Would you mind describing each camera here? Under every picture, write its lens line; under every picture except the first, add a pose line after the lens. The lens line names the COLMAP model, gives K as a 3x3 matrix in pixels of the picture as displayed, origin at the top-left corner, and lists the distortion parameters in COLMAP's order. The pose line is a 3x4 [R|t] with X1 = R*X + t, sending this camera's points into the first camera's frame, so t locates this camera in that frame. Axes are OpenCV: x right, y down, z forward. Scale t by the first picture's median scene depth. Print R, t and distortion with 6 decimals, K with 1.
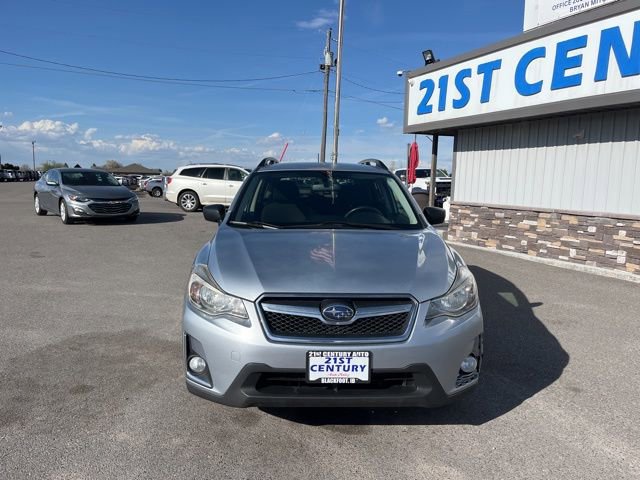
lens RADIAL K [[485.0, 0, 318.5], [0, 485.0, 242.1], [0, 0, 1]] dist [0.066940, -0.095407]
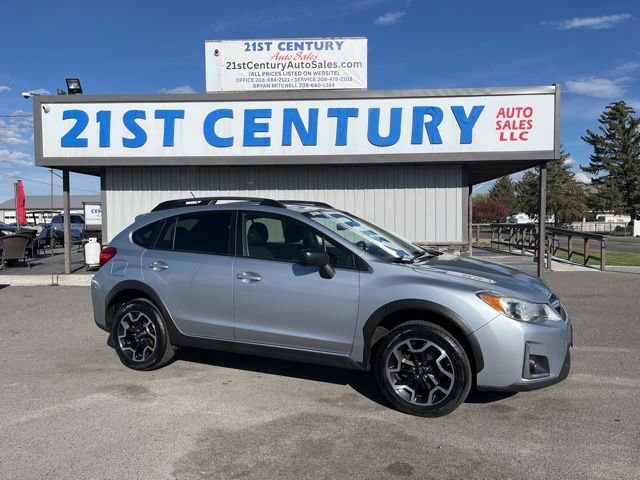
lens RADIAL K [[485.0, 0, 317.0], [0, 485.0, 244.0], [0, 0, 1]] dist [0.066940, -0.095407]
pose [[0.465482, -0.039164, 0.884190, -0.449628], [0.123478, 0.992124, -0.021060, -0.014840], [-0.876401, 0.118981, 0.466652, 0.252078]]
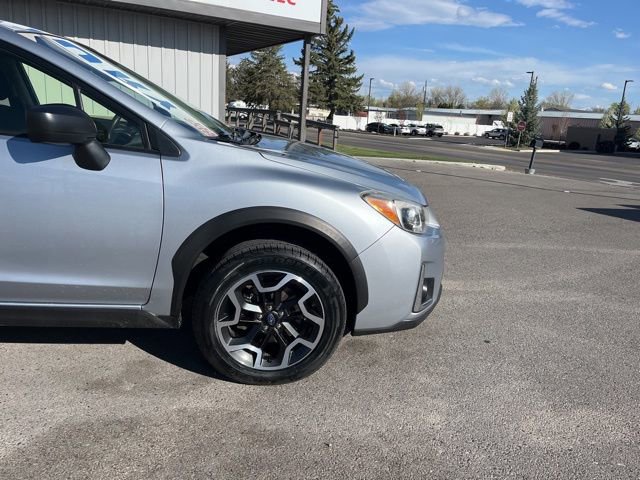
lens RADIAL K [[485.0, 0, 315.8], [0, 485.0, 240.1], [0, 0, 1]] dist [0.066940, -0.095407]
pose [[-0.072127, -0.249927, 0.965574, -0.299379], [0.068591, 0.964561, 0.254789, -0.011185], [-0.995034, 0.084607, -0.052428, 0.359722]]
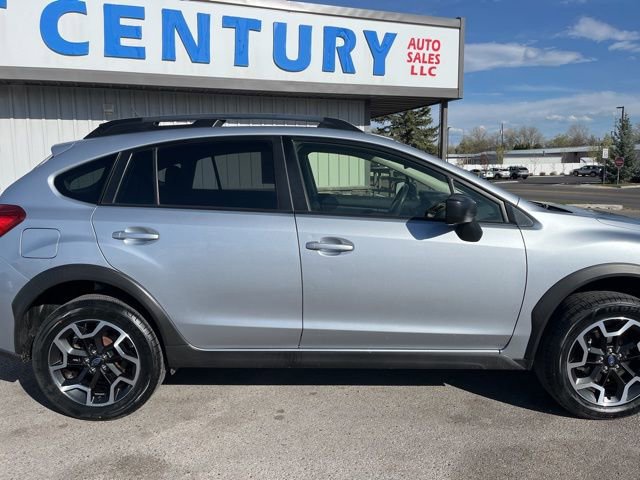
lens RADIAL K [[485.0, 0, 317.3], [0, 485.0, 235.2], [0, 0, 1]] dist [0.066940, -0.095407]
pose [[0.063507, -0.136749, 0.988568, -0.352199], [0.145681, 0.981227, 0.126375, -0.043415], [-0.987291, 0.135990, 0.082237, 0.505669]]
